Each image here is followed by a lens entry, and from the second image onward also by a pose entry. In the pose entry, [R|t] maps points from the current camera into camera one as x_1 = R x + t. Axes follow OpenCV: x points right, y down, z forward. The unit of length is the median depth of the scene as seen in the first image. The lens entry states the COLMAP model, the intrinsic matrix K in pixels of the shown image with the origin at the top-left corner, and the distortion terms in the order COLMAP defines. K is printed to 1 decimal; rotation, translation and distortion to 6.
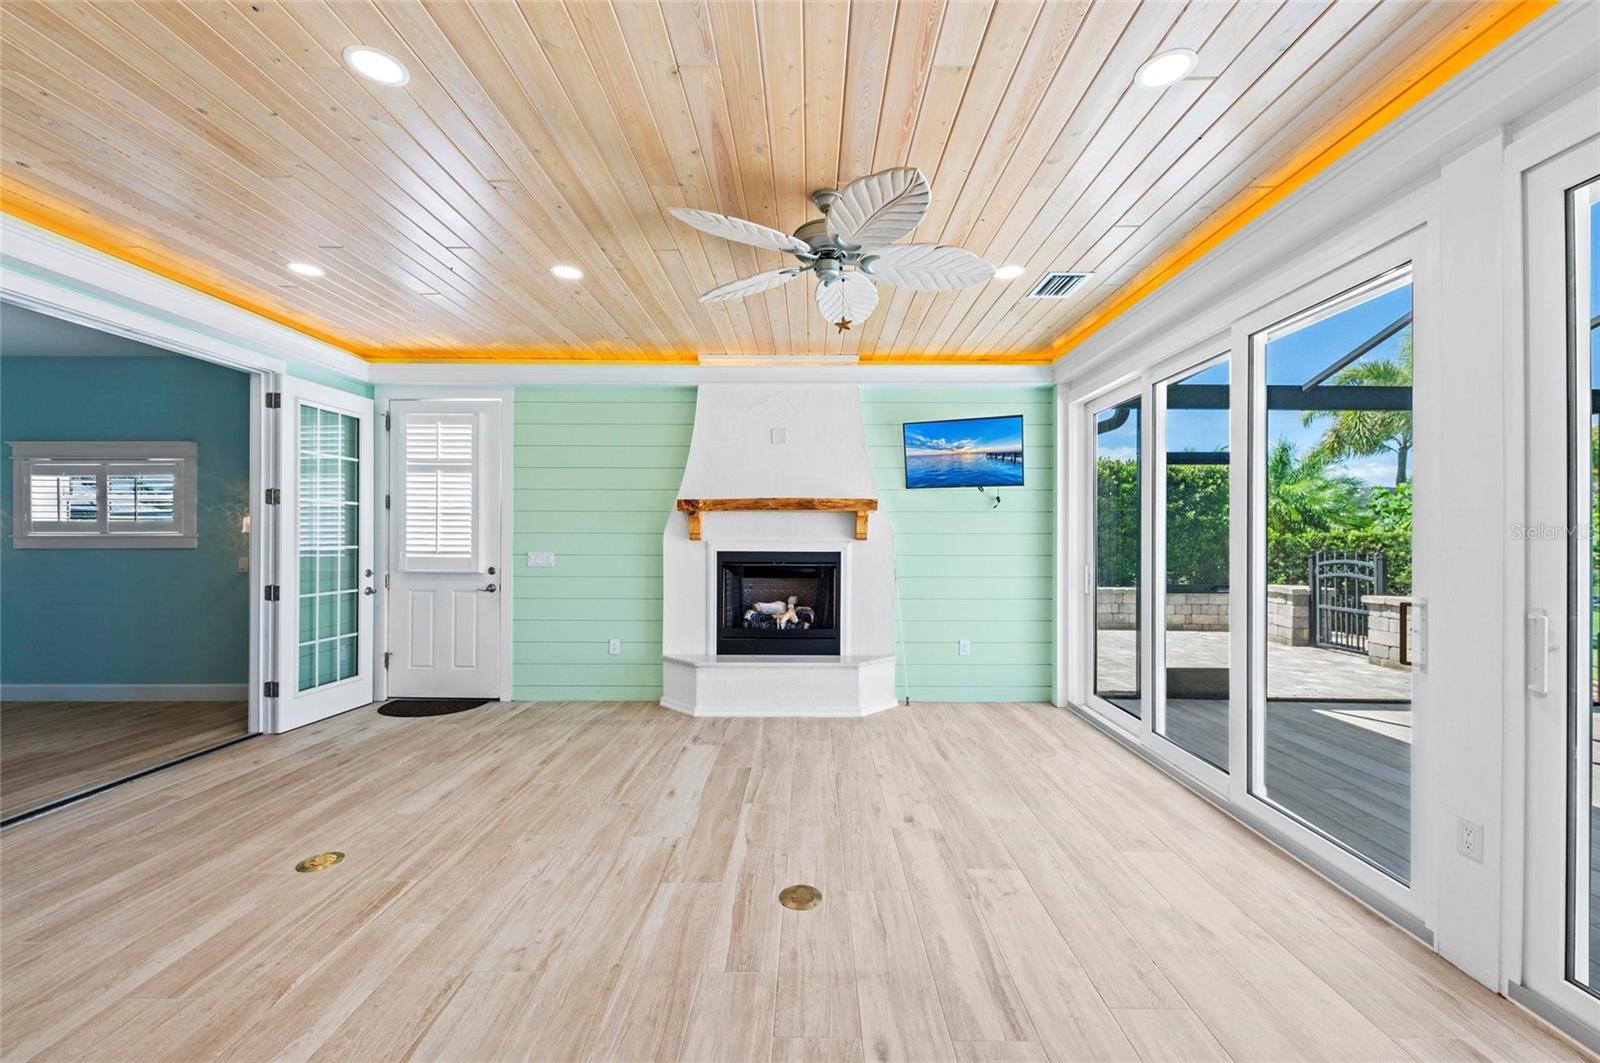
lens RADIAL K [[616.2, 0, 808.2], [0, 616.2, 537.8], [0, 0, 1]] dist [0.001709, -0.000113]
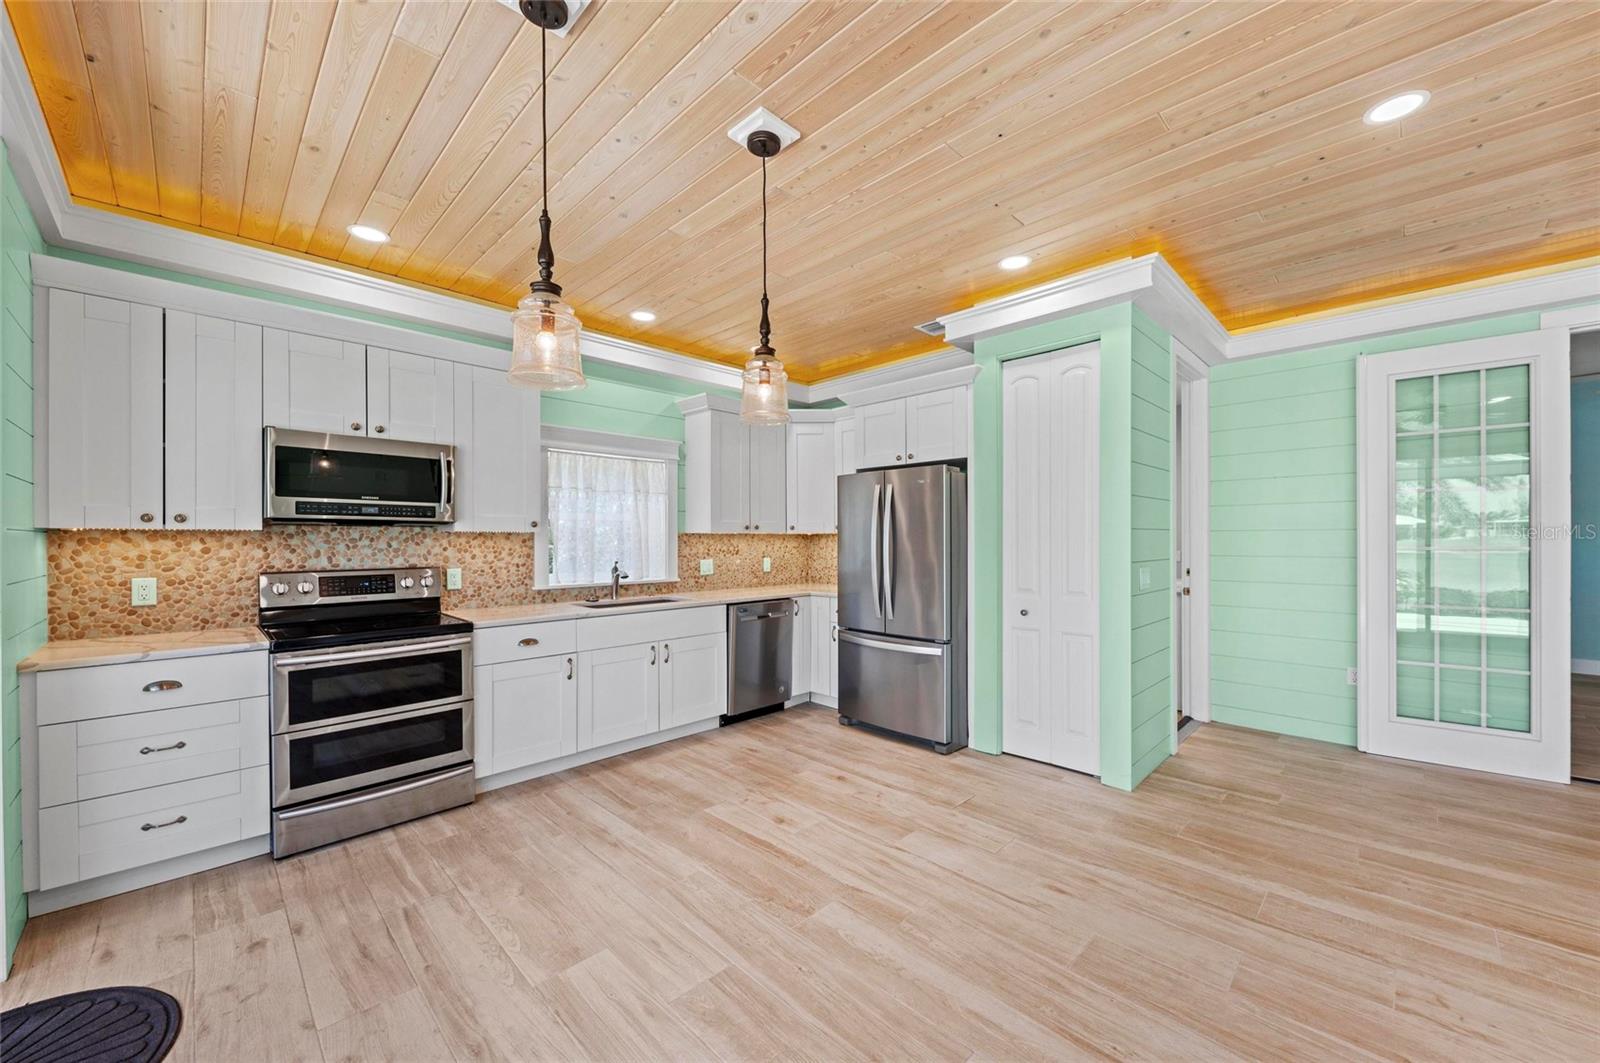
lens RADIAL K [[605.9, 0, 808.0], [0, 605.9, 539.4], [0, 0, 1]] dist [0.017818, -0.009061]
pose [[-0.698882, 0.001181, -0.715236, 0.515030], [0.002786, 0.999996, -0.001071, 0.005944], [0.715232, -0.002741, -0.698882, 0.636714]]
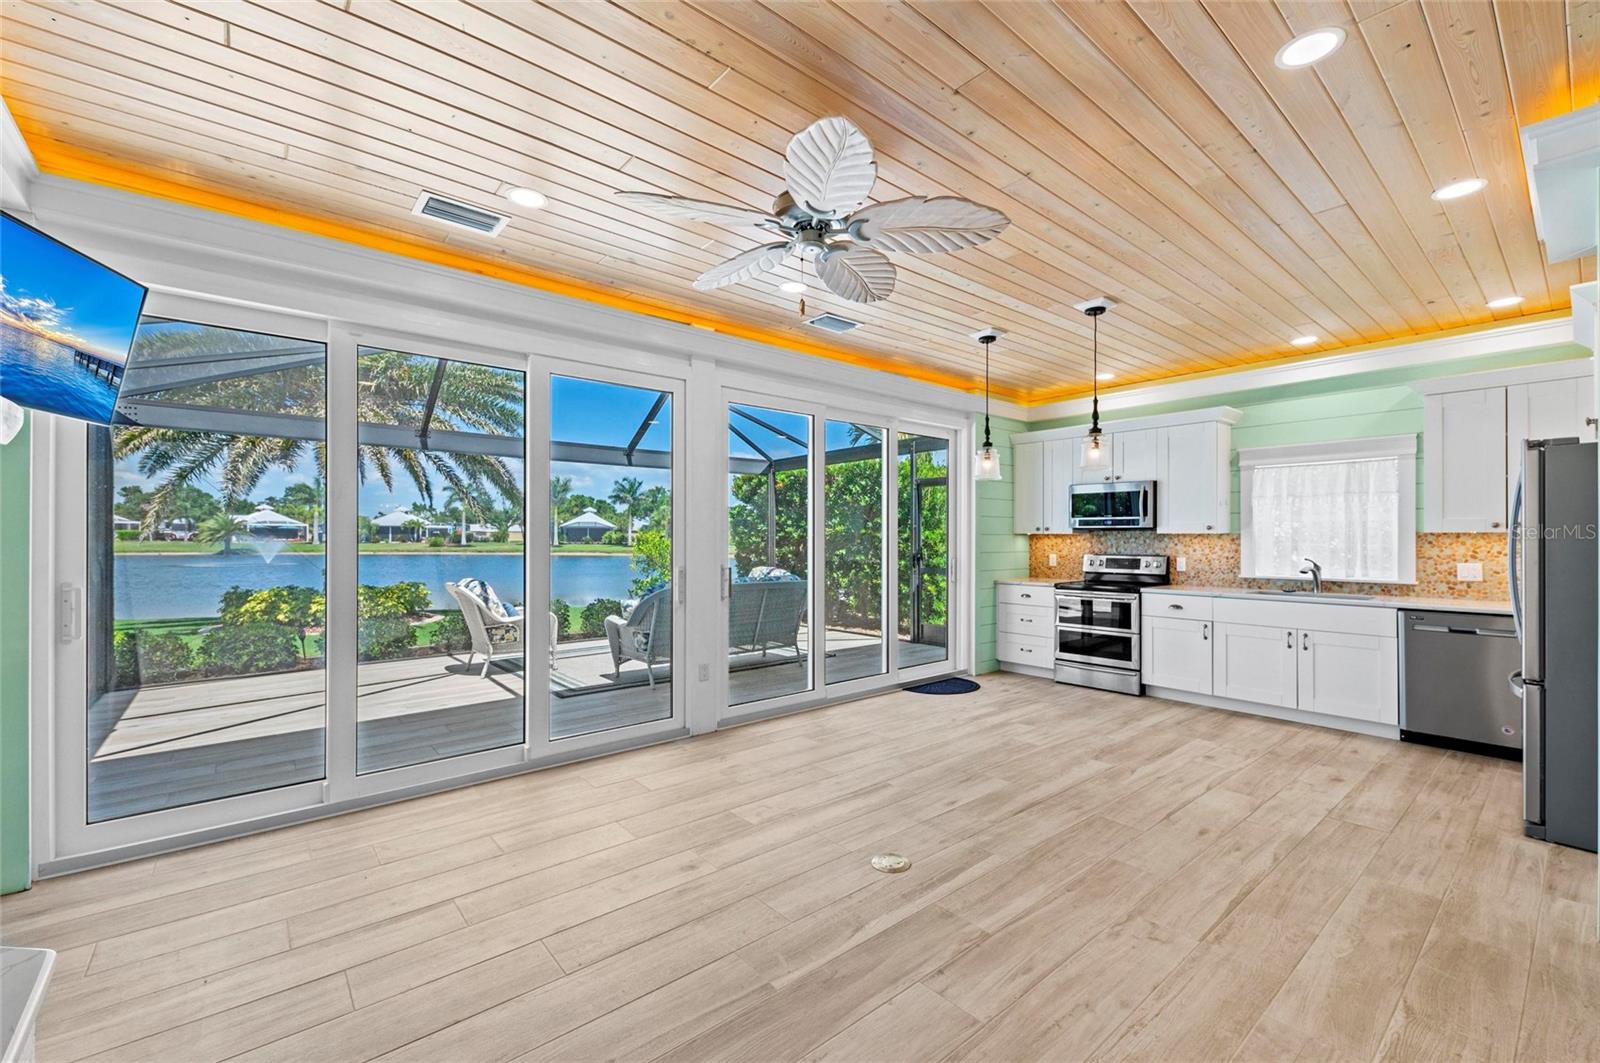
lens RADIAL K [[665.8, 0, 806.6], [0, 665.8, 530.0], [0, 0, 1]] dist [0.006735, 0.000102]
pose [[-0.651113, 0.006675, 0.758952, -0.621972], [-0.002433, 0.999938, -0.010883, 0.002193], [-0.758977, -0.008932, -0.651056, 1.434595]]
